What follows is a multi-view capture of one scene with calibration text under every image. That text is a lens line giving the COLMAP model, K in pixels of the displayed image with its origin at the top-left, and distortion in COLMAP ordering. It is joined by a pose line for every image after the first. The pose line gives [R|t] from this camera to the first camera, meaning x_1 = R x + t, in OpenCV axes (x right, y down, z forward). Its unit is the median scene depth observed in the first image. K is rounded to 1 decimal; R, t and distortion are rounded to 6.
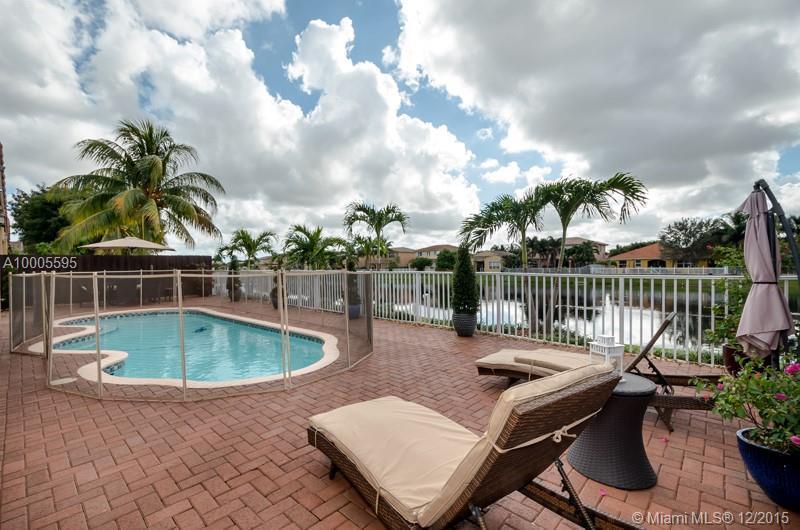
lens RADIAL K [[363.7, 0, 399.4], [0, 363.7, 269.0], [0, 0, 1]] dist [0.008432, -0.002293]
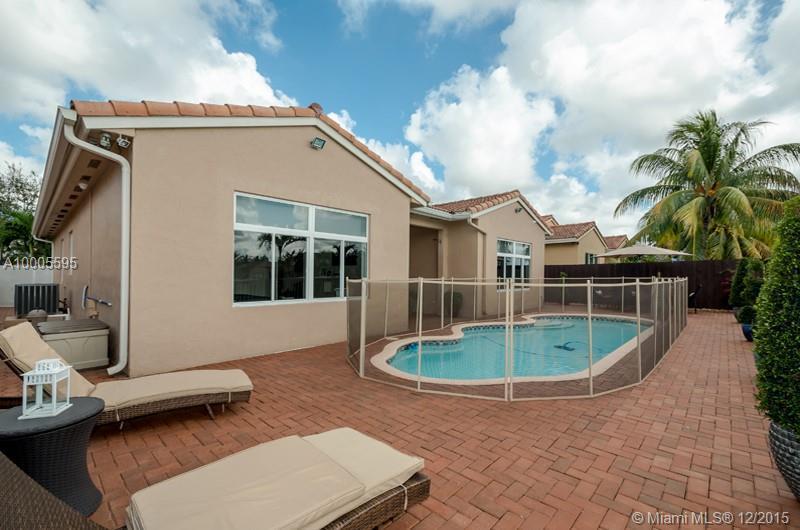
lens RADIAL K [[363.7, 0, 399.6], [0, 363.7, 266.8], [0, 0, 1]] dist [0.008432, -0.002293]
pose [[-0.019503, -0.012701, -0.999729, 0.285174], [-0.003044, 0.999915, -0.012644, -0.010290], [0.999805, 0.002797, -0.019540, 0.351112]]
